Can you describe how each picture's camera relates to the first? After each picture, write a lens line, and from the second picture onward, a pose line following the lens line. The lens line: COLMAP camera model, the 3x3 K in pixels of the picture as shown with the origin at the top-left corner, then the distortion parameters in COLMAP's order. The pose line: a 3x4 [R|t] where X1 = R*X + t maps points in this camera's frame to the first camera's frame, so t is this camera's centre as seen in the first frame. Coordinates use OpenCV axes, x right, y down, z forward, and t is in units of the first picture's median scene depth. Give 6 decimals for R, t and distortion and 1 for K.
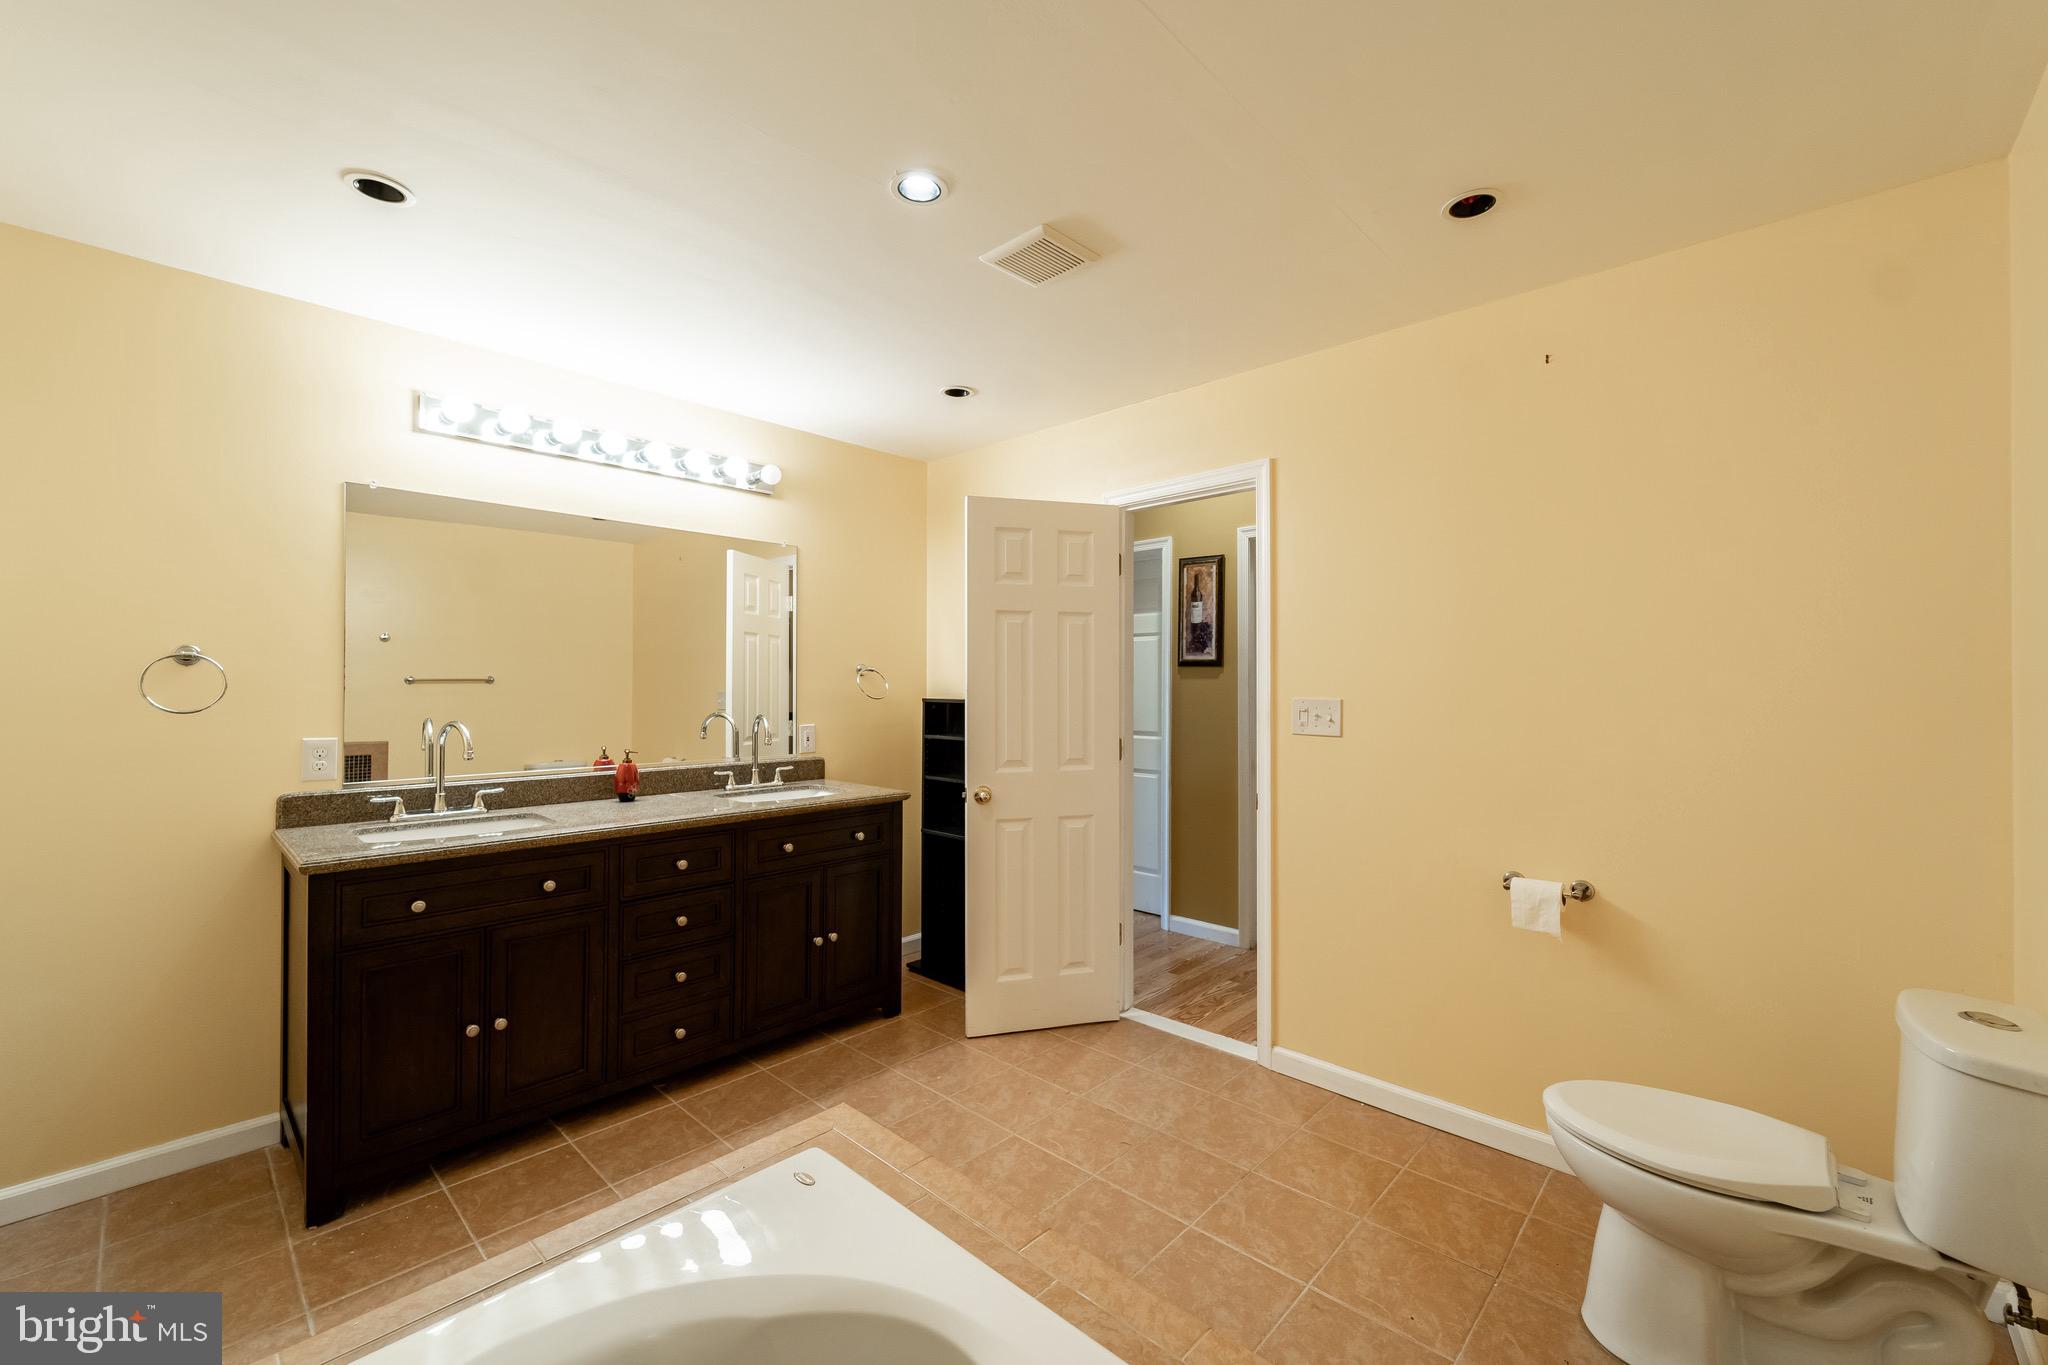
lens RADIAL K [[830.8, 0, 1019.0], [0, 830.8, 688.0], [0, 0, 1]] dist [-0.000156, 0.000131]
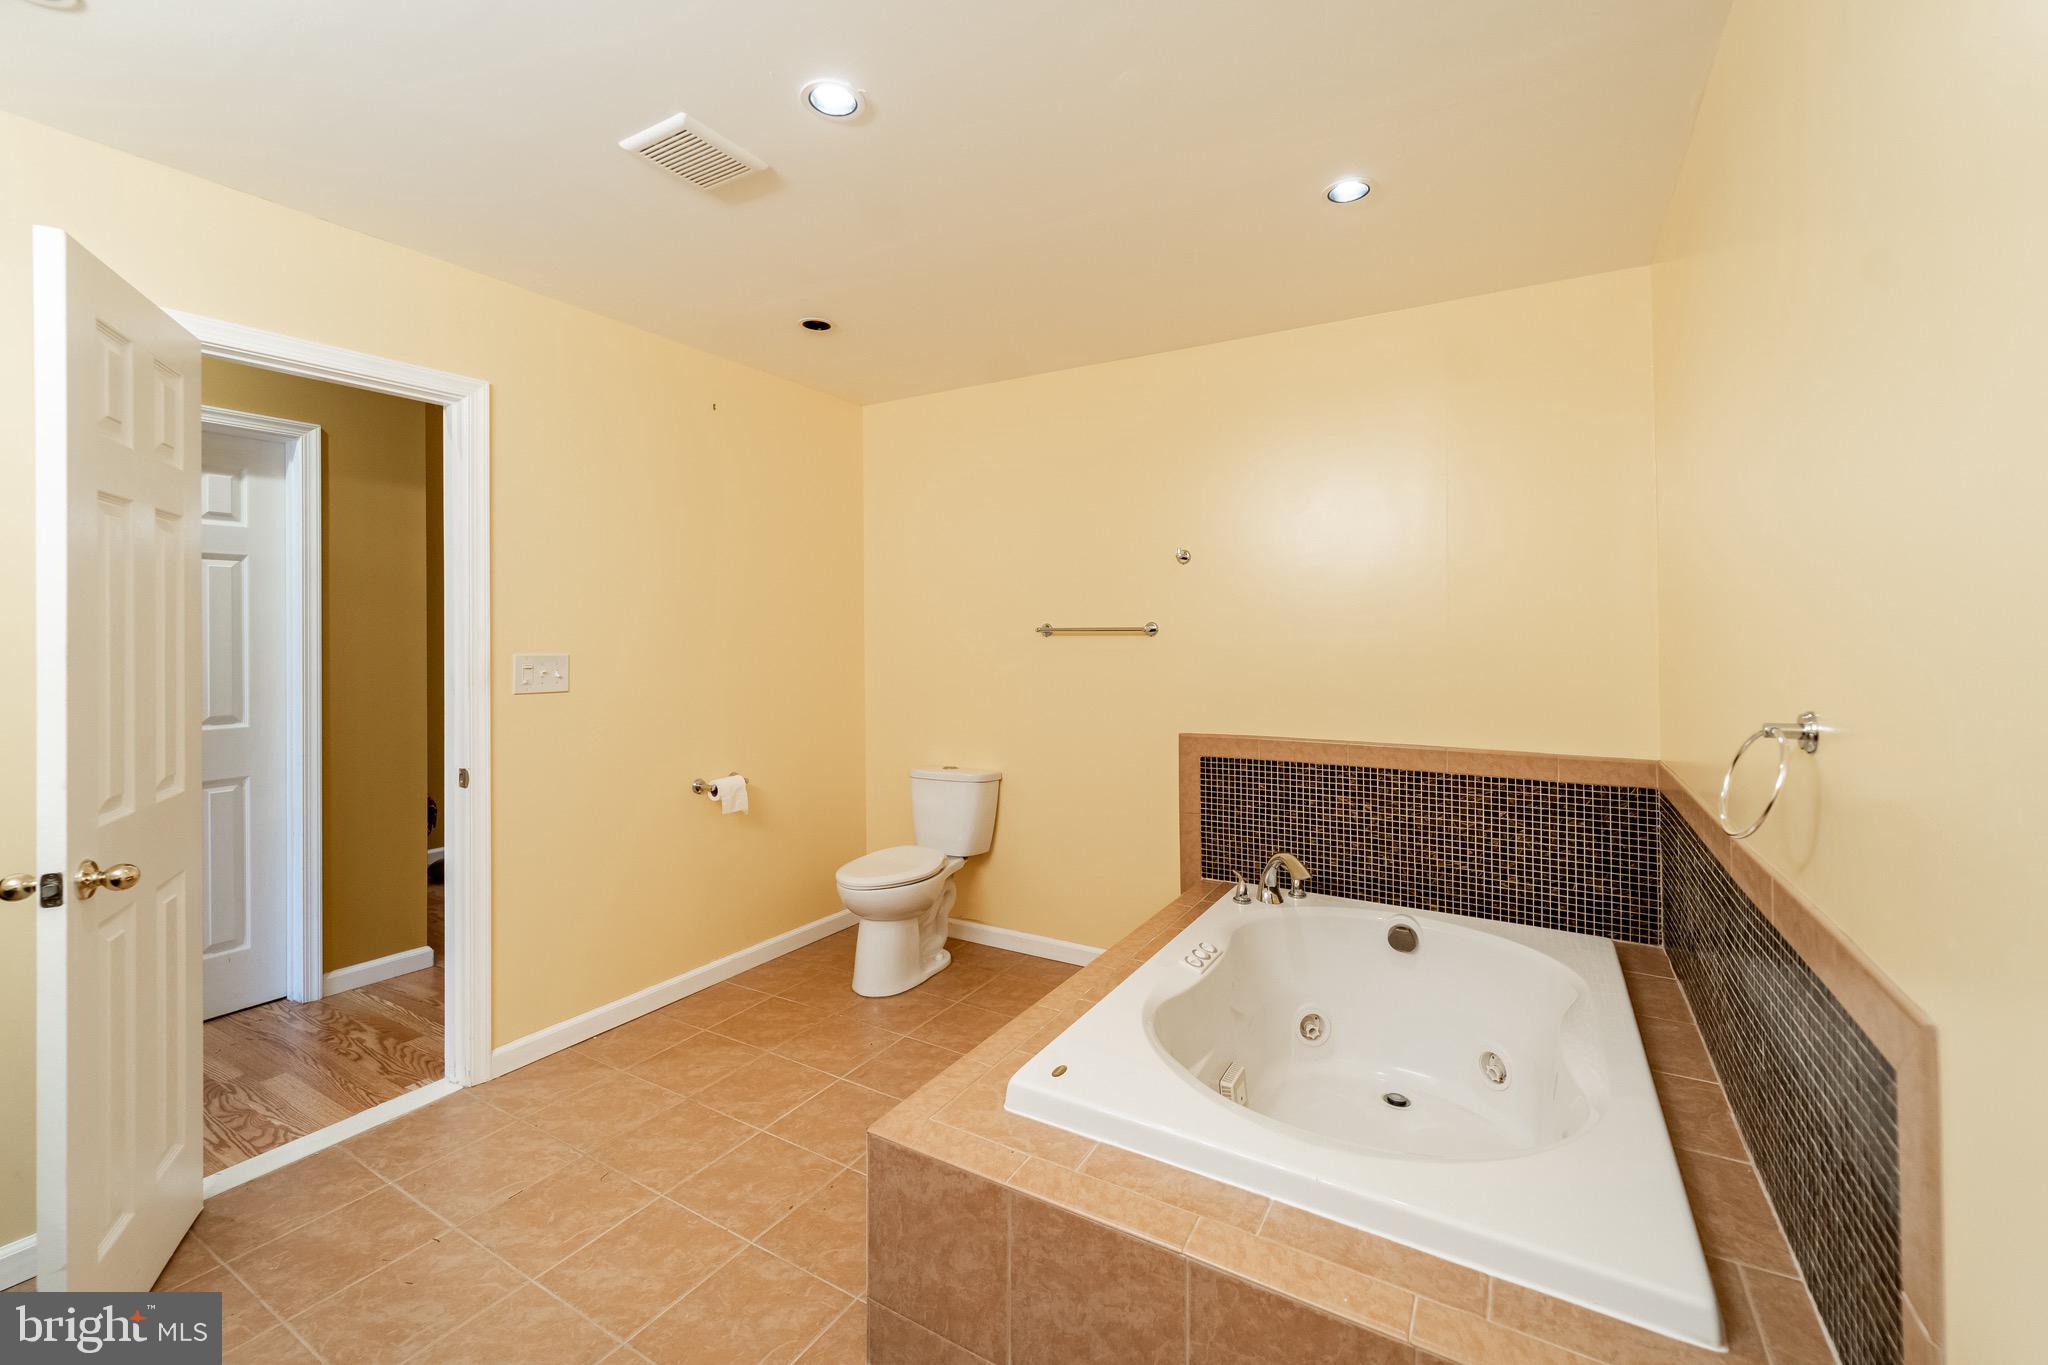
lens RADIAL K [[830.8, 0, 1010.1], [0, 830.8, 629.1], [0, 0, 1]] dist [-0.000156, 0.000131]
pose [[-0.203048, 0.009856, 0.979119, -0.795121], [0.013978, 0.999877, -0.007166, -0.003488], [-0.979069, 0.012231, -0.203161, 0.752079]]
